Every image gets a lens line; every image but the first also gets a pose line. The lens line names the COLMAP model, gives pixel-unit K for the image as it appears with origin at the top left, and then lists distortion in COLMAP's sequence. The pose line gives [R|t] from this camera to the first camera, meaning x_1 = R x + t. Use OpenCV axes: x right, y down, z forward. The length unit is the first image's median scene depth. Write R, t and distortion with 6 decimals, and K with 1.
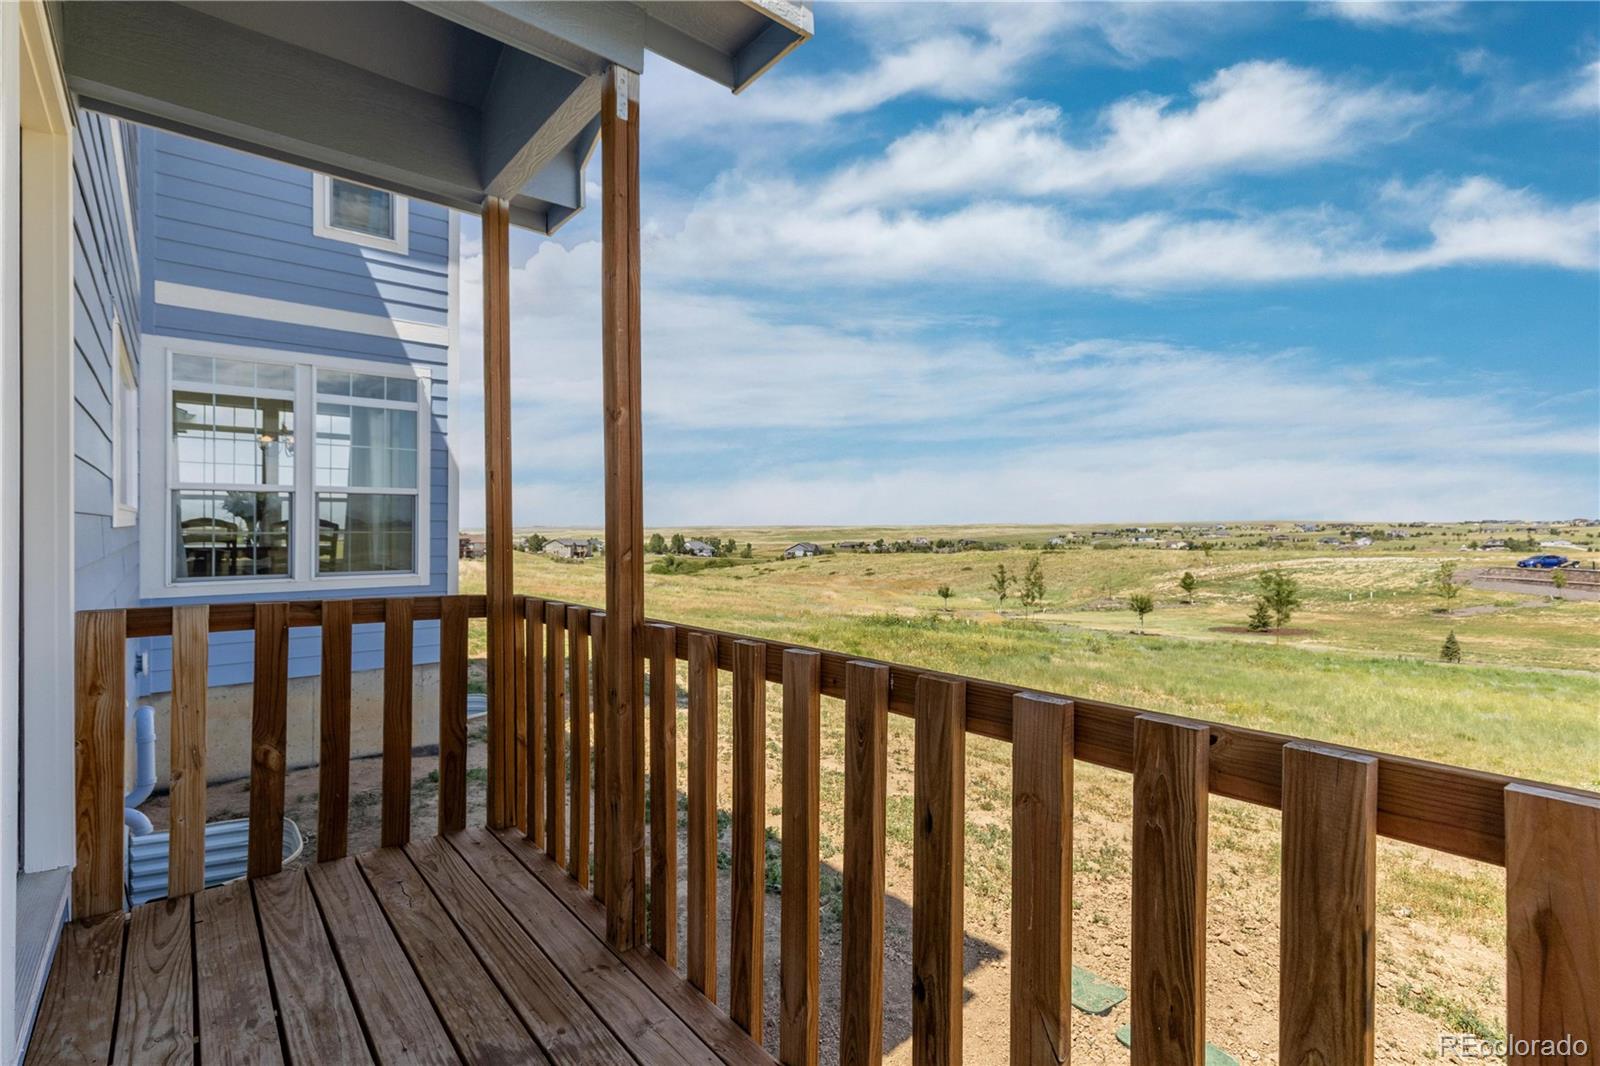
lens RADIAL K [[730.8, 0, 794.8], [0, 730.8, 533.2], [0, 0, 1]] dist [0.000958, 0.000054]
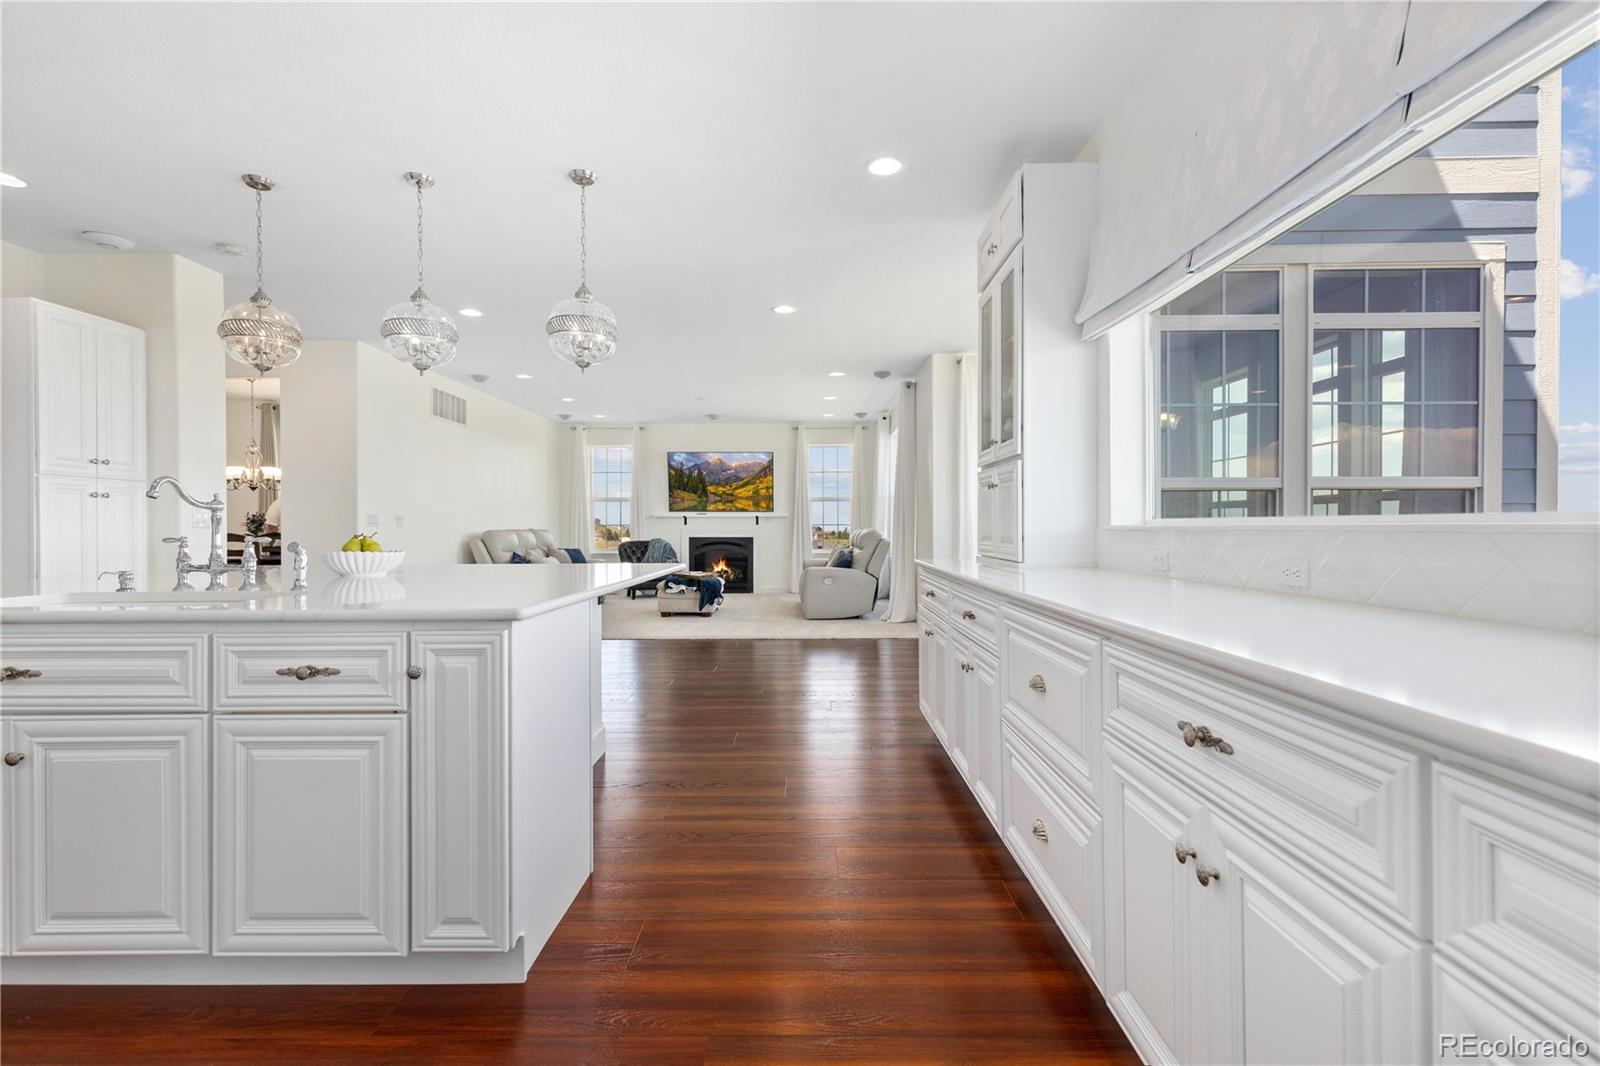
lens RADIAL K [[730.8, 0, 804.0], [0, 730.8, 530.4], [0, 0, 1]] dist [0.000958, 0.000054]
pose [[0.766681, 0.007534, -0.641984, -0.546014], [-0.006365, 0.999971, 0.004134, -0.022472], [0.641997, 0.000917, 0.766707, 0.294173]]
